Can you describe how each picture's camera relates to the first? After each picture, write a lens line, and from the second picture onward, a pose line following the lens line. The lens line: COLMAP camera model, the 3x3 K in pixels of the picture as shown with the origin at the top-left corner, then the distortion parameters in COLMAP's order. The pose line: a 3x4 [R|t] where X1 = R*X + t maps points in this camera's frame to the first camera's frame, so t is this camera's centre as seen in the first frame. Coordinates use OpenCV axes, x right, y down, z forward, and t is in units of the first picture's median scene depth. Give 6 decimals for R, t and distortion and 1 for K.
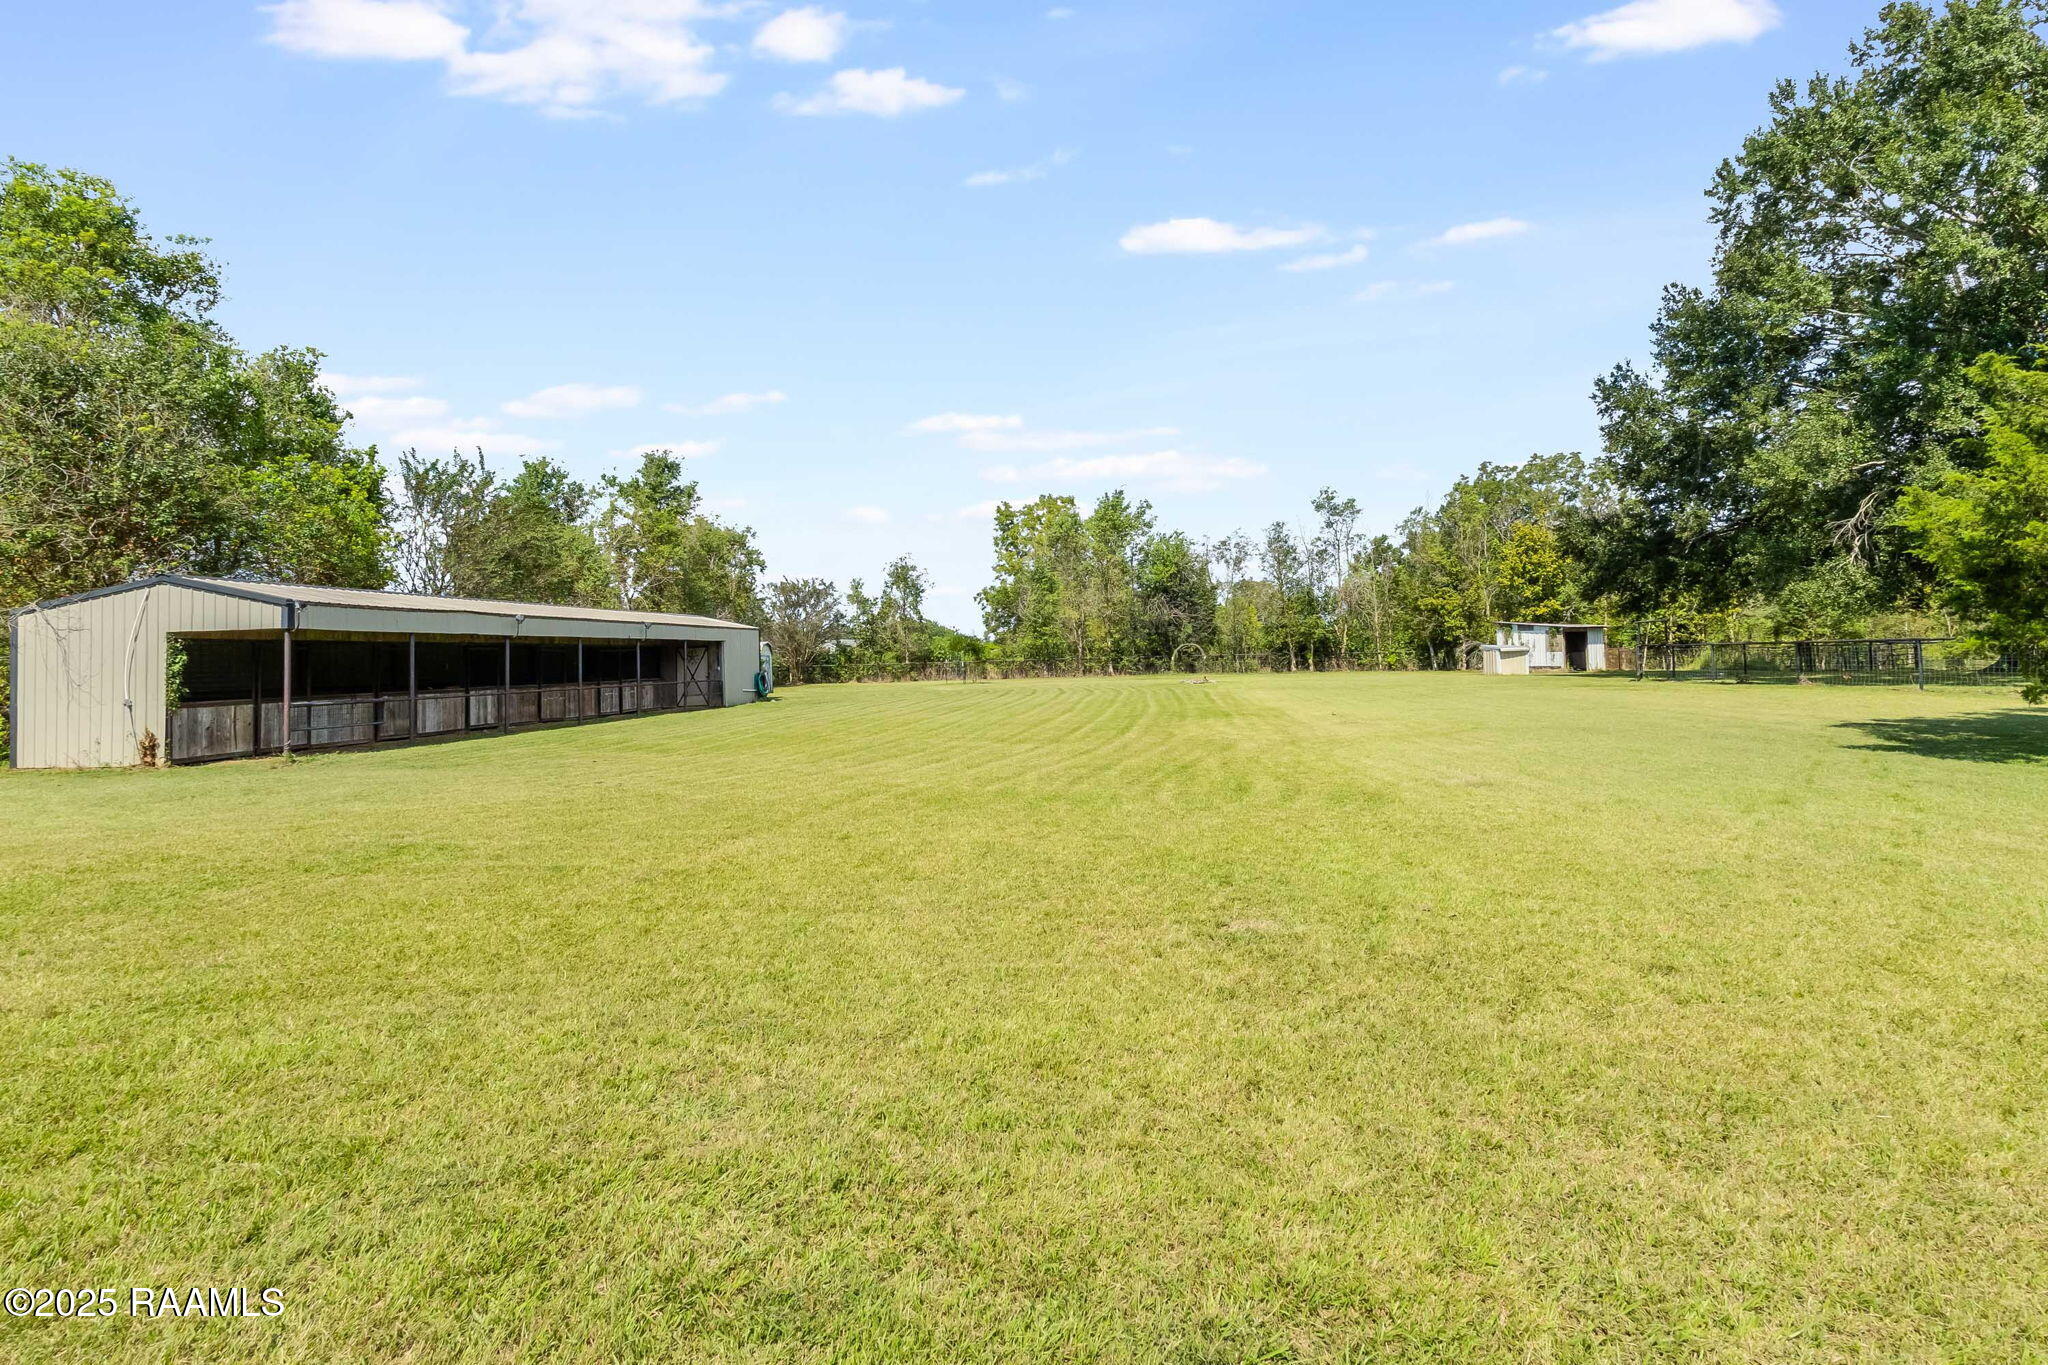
lens RADIAL K [[969.1, 0, 1022.9], [0, 969.1, 670.4], [0, 0, 1]] dist [-0.002543, -0.000400]
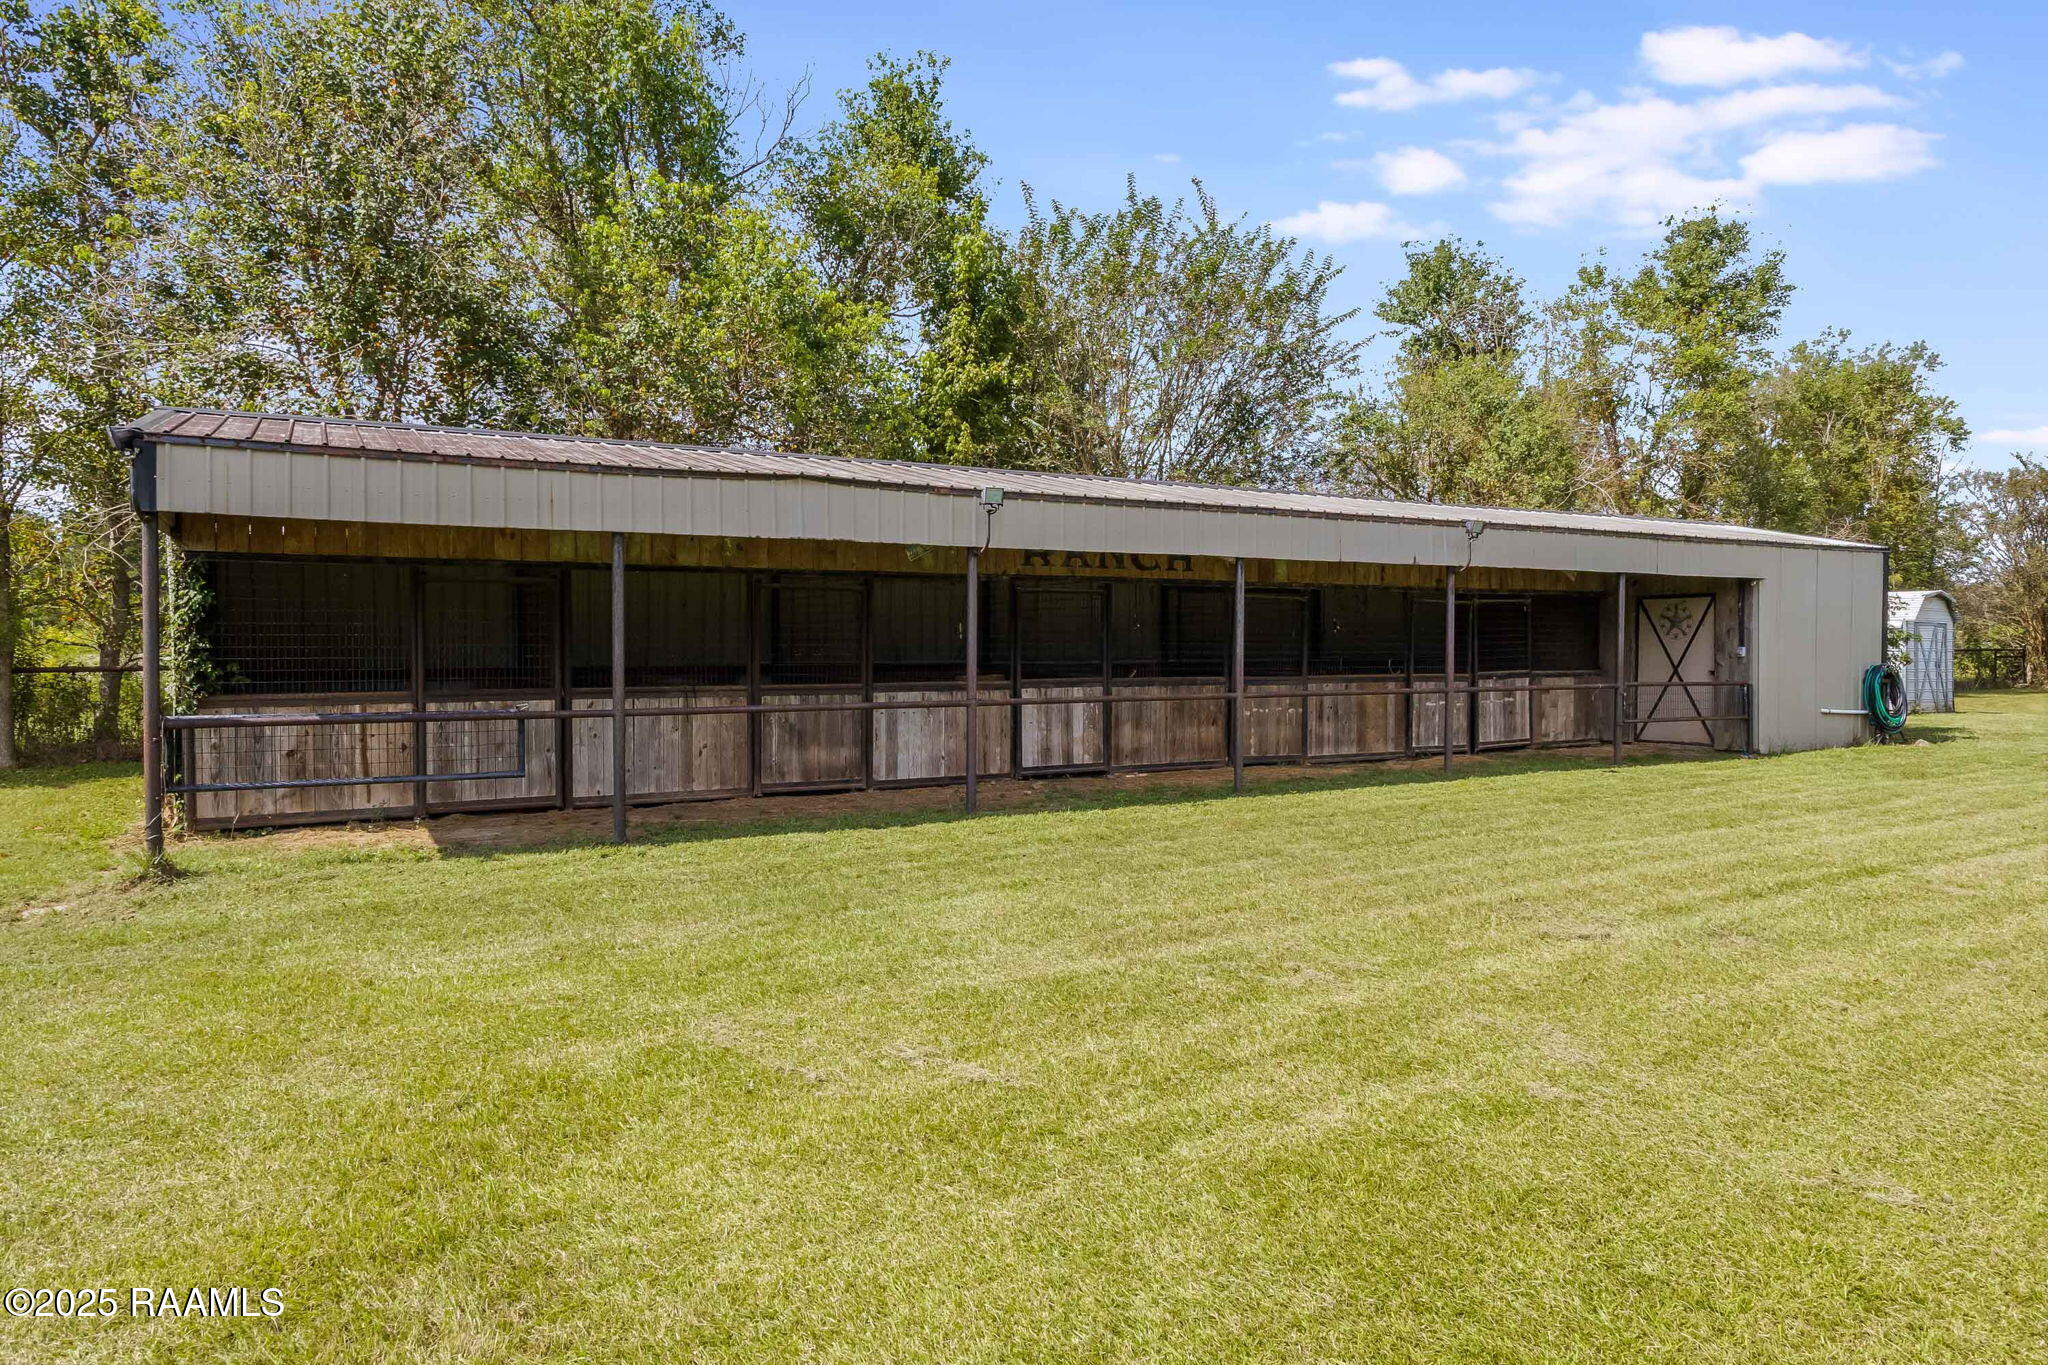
lens RADIAL K [[1262.5, 0, 1024.1], [0, 1262.5, 633.0], [0, 0, 1]] dist [-0.005525, -0.001876]
pose [[0.601038, 0.022649, -0.798899, -0.084507], [-0.028323, 0.999574, 0.007029, -0.004558], [0.798718, 0.018403, 0.601424, 0.449917]]
